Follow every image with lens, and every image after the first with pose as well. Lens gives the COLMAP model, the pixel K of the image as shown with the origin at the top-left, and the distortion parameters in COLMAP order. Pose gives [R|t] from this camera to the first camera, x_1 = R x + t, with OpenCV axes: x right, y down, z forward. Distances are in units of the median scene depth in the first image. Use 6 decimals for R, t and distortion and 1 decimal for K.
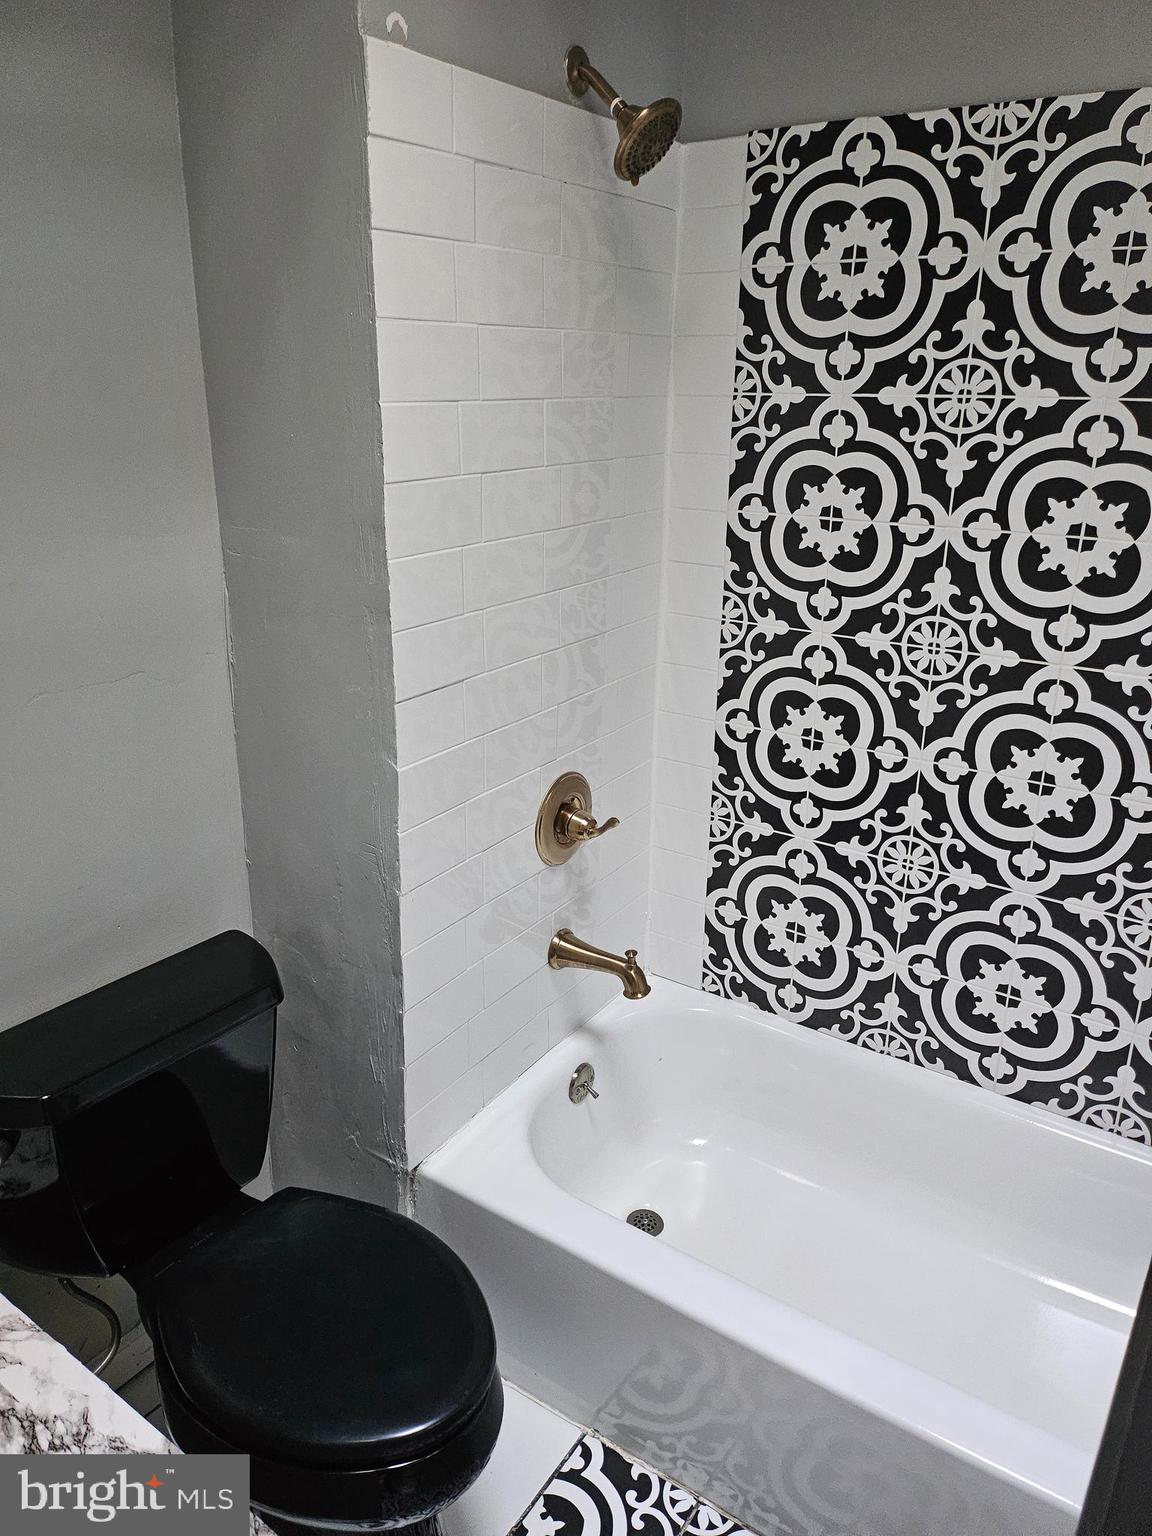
lens RADIAL K [[1083.7, 0, 578.0], [0, 1083.7, 755.7], [0, 0, 1]] dist [0.055481, -0.050757]
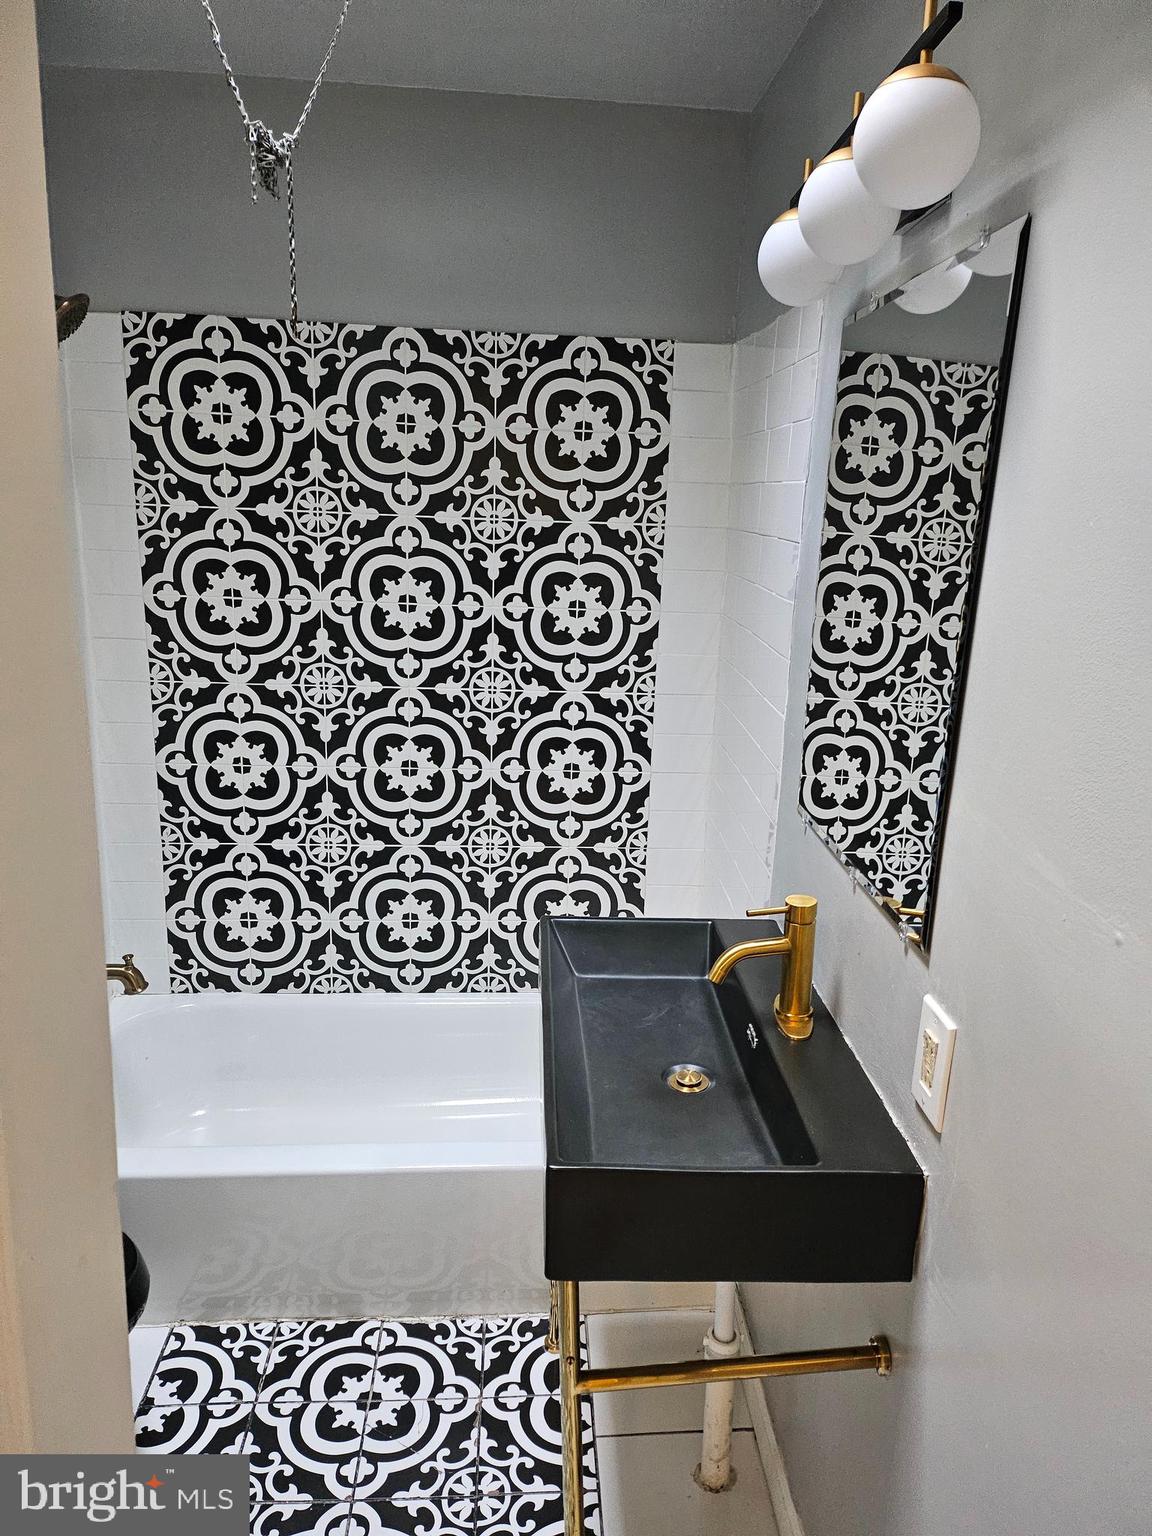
lens RADIAL K [[1083.7, 0, 580.9], [0, 1083.7, 768.9], [0, 0, 1]] dist [0.055481, -0.050757]
pose [[0.791857, -0.128307, 0.597077, -0.253208], [0.174298, 0.984498, -0.019597, 0.089116], [-0.585306, 0.119588, 0.801945, -0.297028]]
